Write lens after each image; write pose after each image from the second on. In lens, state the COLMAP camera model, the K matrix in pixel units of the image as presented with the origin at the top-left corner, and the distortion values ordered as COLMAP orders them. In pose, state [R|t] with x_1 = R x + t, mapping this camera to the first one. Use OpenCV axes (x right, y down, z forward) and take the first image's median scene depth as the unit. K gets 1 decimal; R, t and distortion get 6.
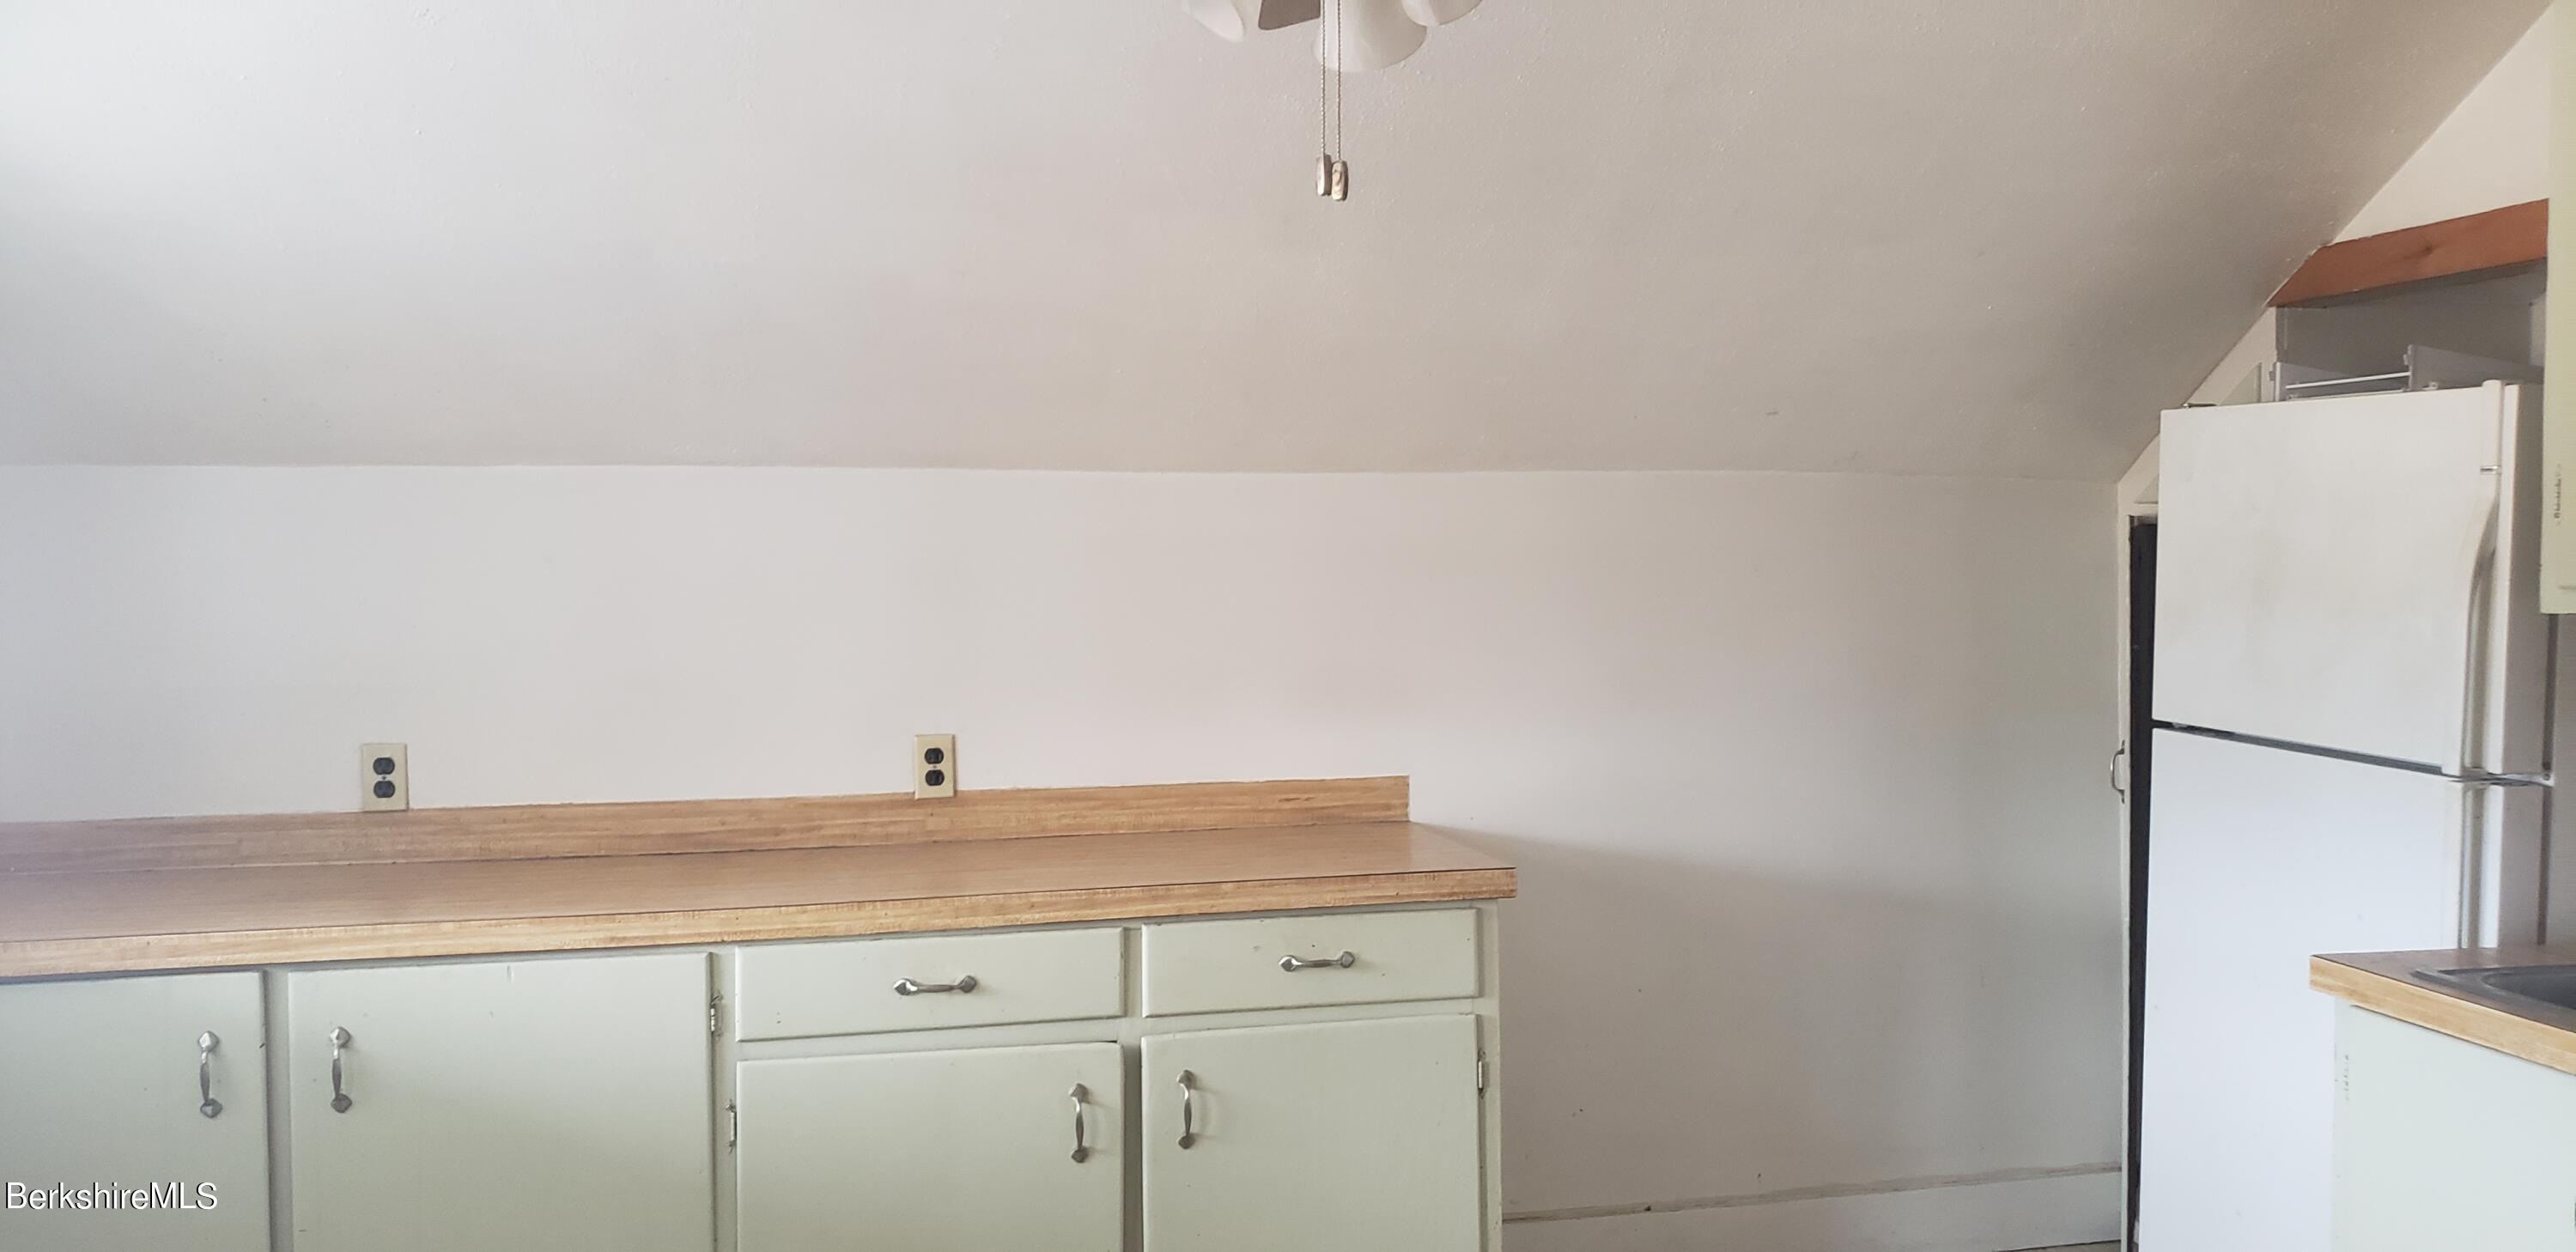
lens RADIAL K [[1985.2, 0, 1281.5], [0, 1985.2, 615.4], [0, 0, 1]] dist [0.040814, -0.045532]
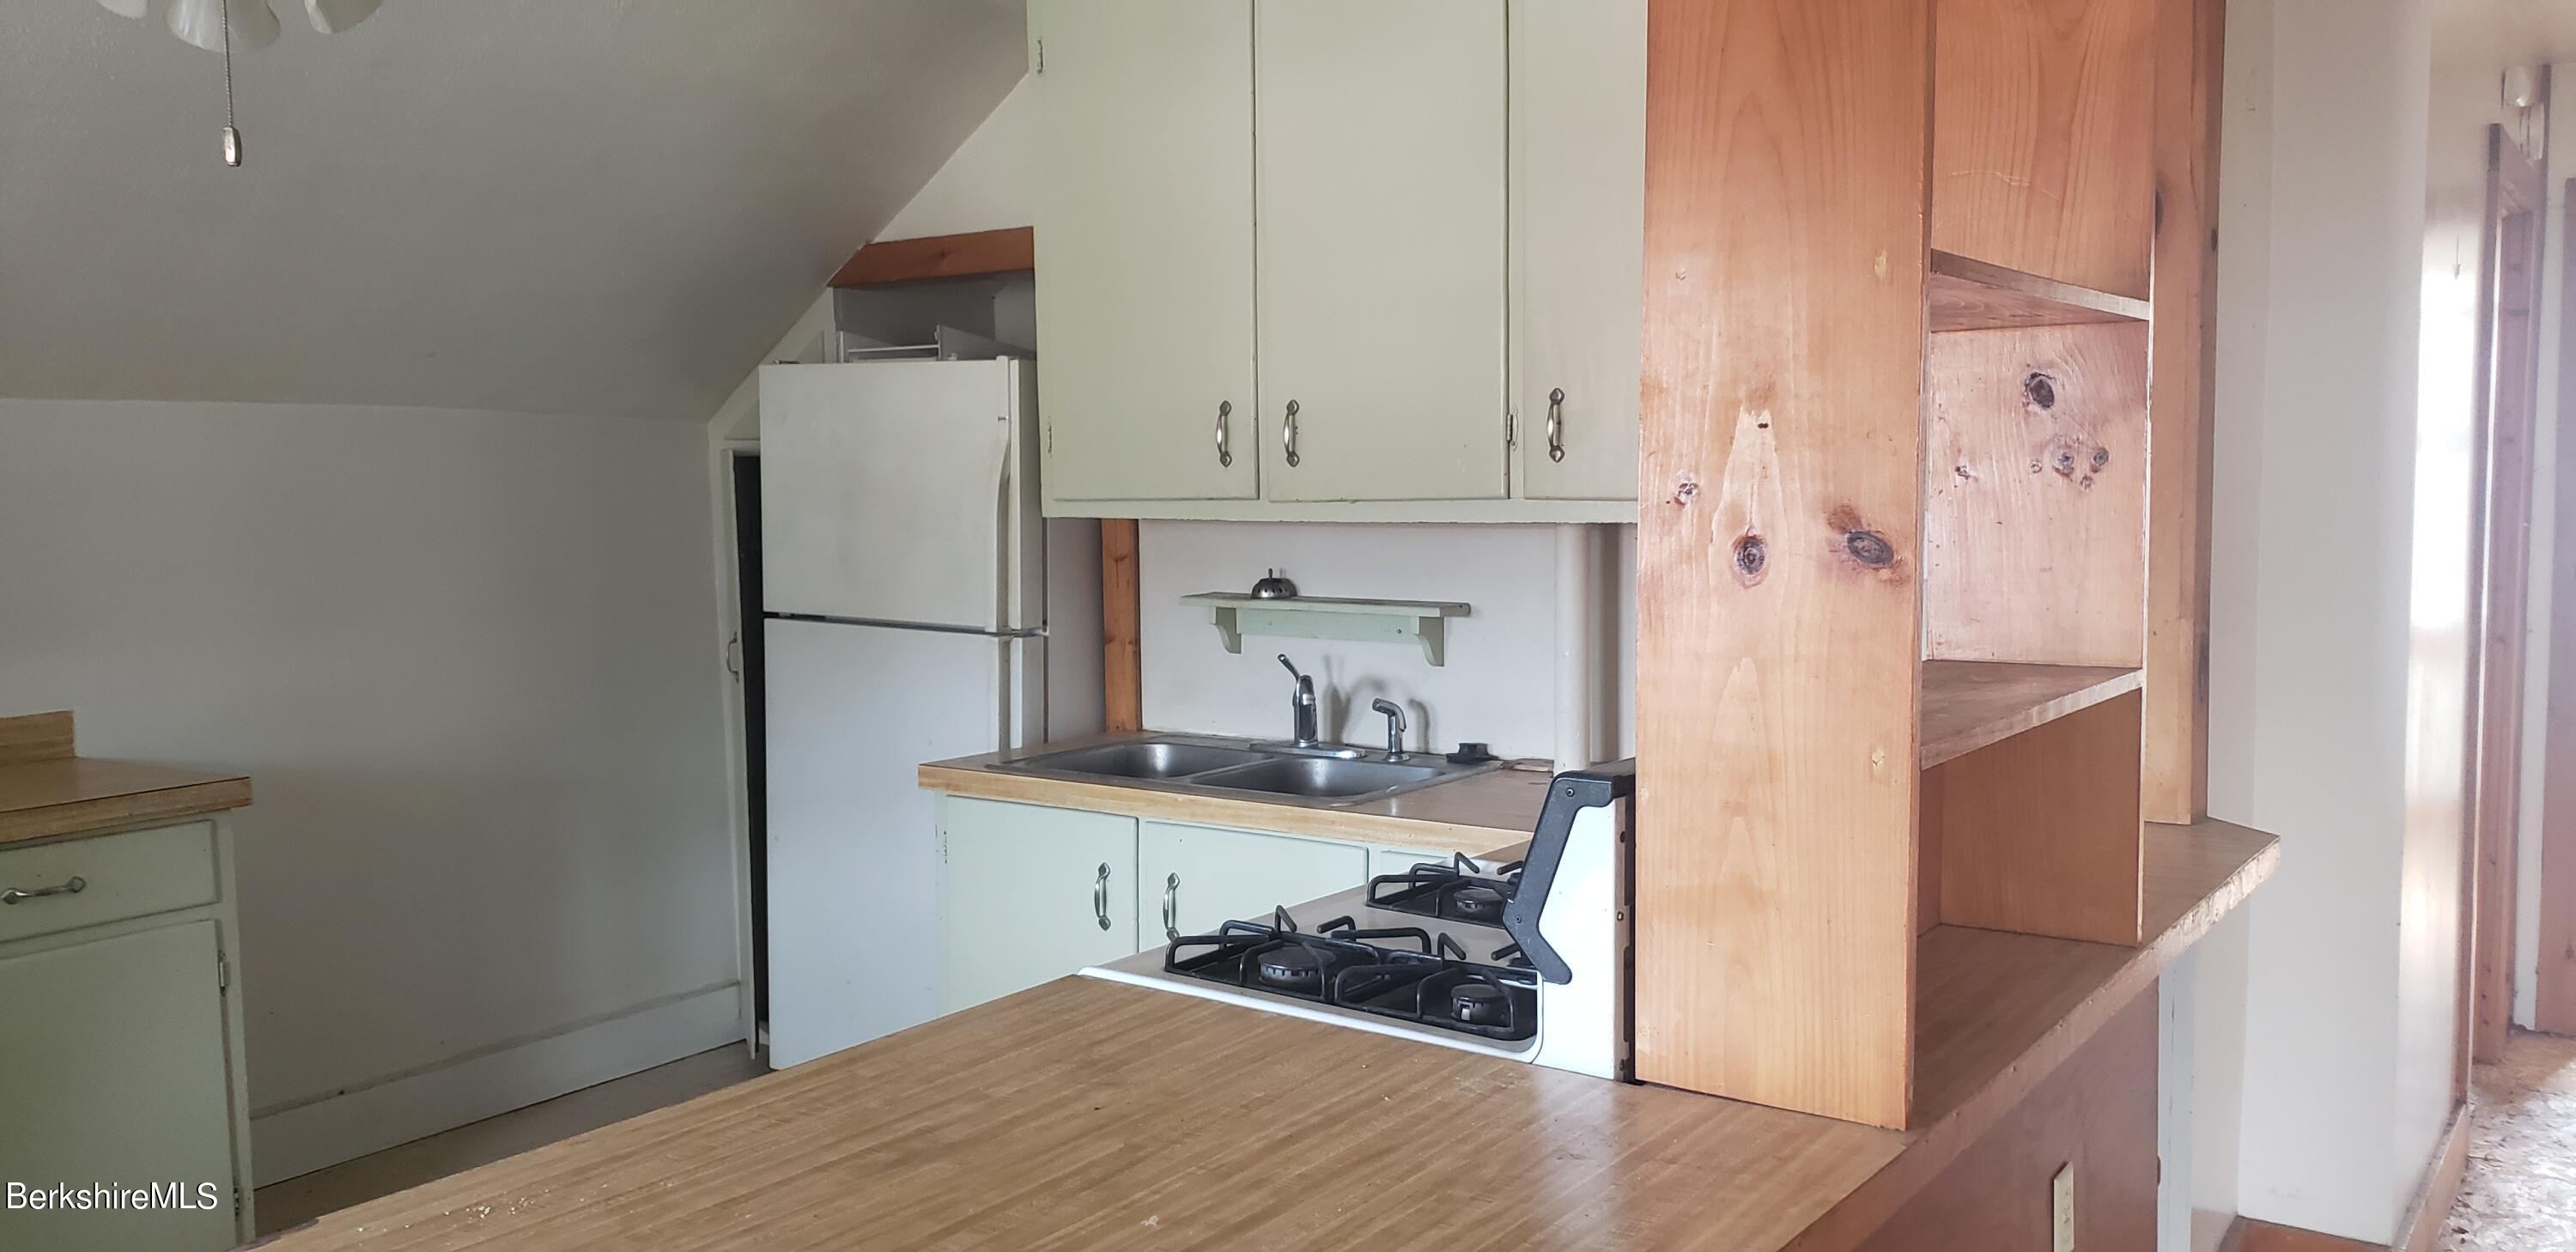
lens RADIAL K [[1985.2, 0, 1266.0], [0, 1985.2, 646.8], [0, 0, 1]] dist [0.040814, -0.045532]
pose [[0.738444, -0.062580, 0.671404, -0.194151], [0.030187, 0.997754, 0.059796, 0.009286], [-0.673638, -0.023888, 0.738675, -0.157798]]
